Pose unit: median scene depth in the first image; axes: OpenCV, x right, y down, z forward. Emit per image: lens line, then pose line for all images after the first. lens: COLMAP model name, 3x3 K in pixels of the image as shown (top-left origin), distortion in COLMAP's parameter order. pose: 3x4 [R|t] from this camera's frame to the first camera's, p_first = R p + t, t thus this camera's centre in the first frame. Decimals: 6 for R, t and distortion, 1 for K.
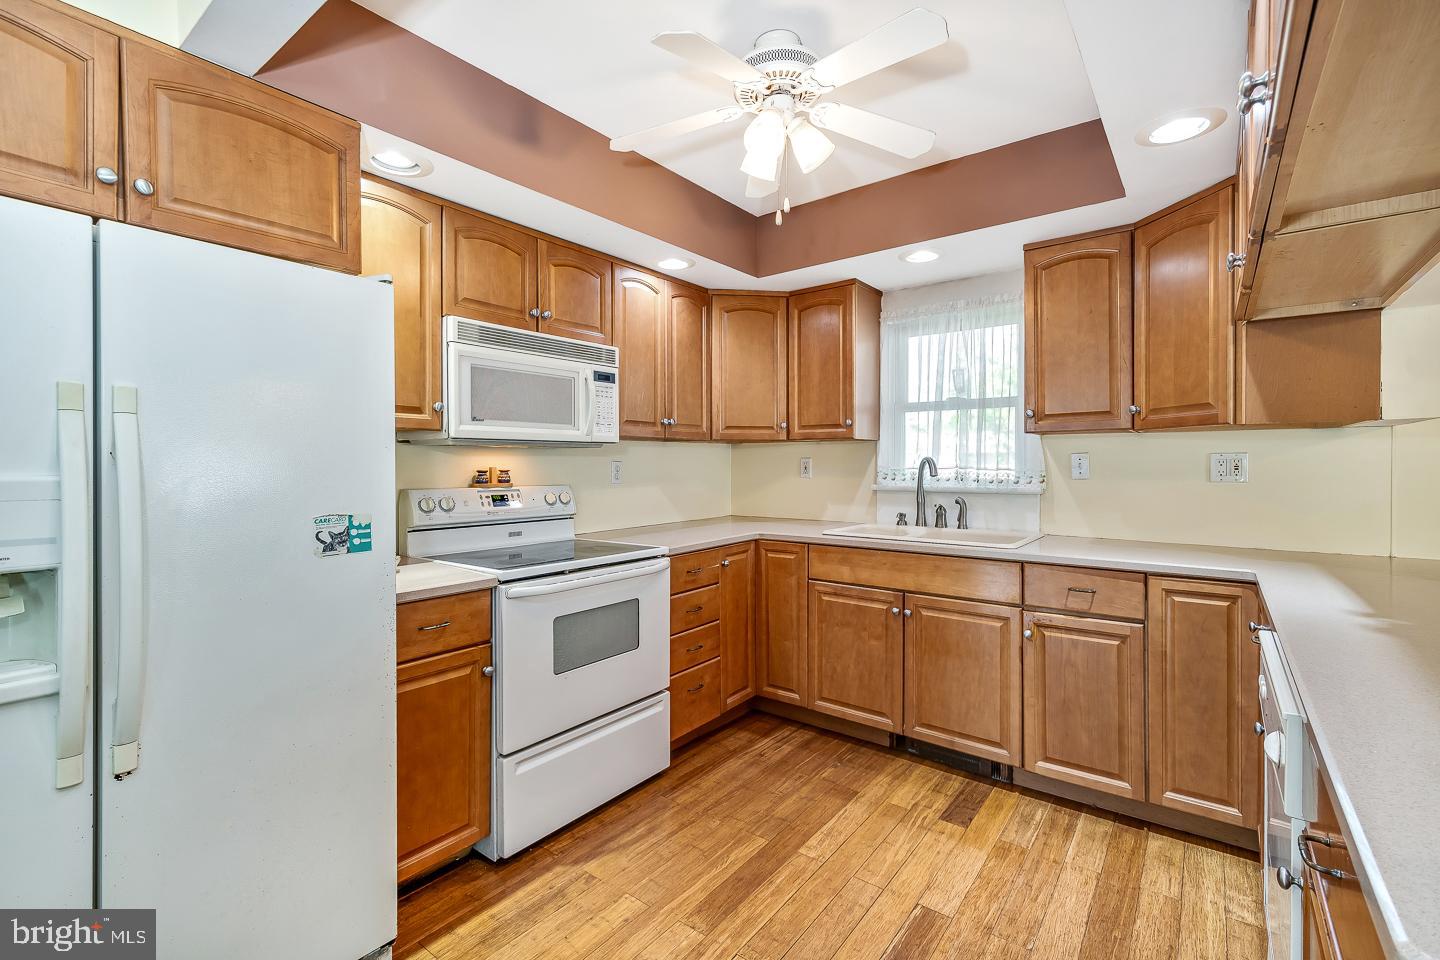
lens RADIAL K [[637.6, 0, 723.0], [0, 637.6, 462.4], [0, 0, 1]] dist [0.008877, 0.000039]
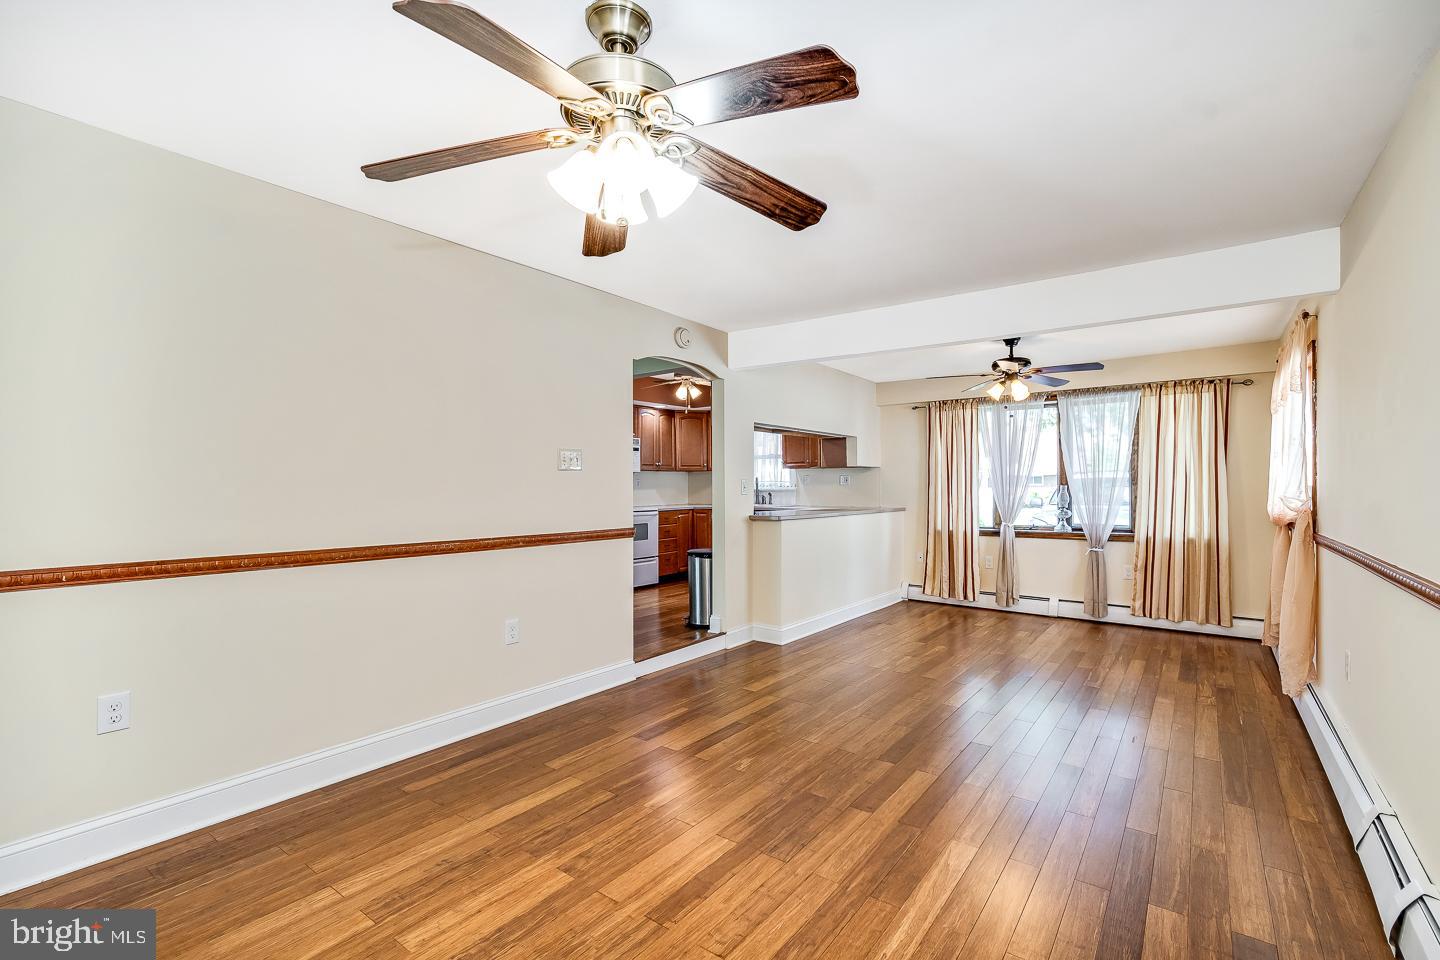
lens RADIAL K [[644.5, 0, 728.8], [0, 644.5, 473.9], [0, 0, 1]] dist [0.007774, -0.000404]
pose [[0.999803, -0.002046, 0.019724, 0.162284], [0.002423, 0.999814, -0.019133, 0.030281], [-0.019681, 0.019177, 0.999622, -1.766002]]
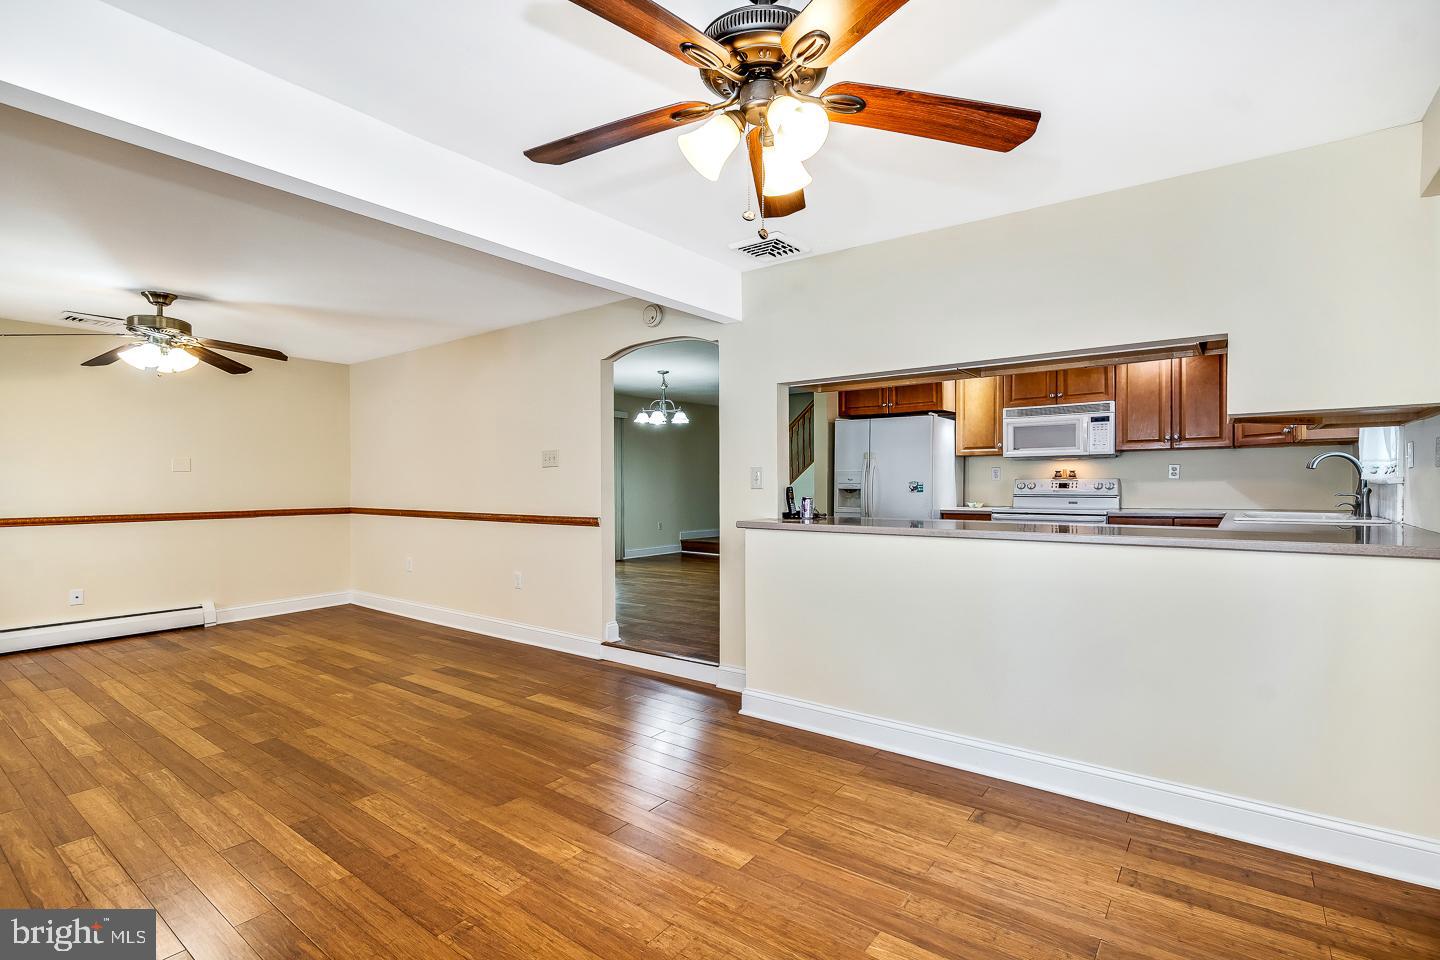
lens RADIAL K [[613.2, 0, 746.5], [0, 613.2, 477.5], [0, 0, 1]] dist [0.000413, -0.000320]
pose [[0.072061, -0.010520, -0.997345, 1.409205], [0.005249, 0.999935, -0.010168, 0.044487], [0.997386, -0.004502, 0.072111, -0.139994]]
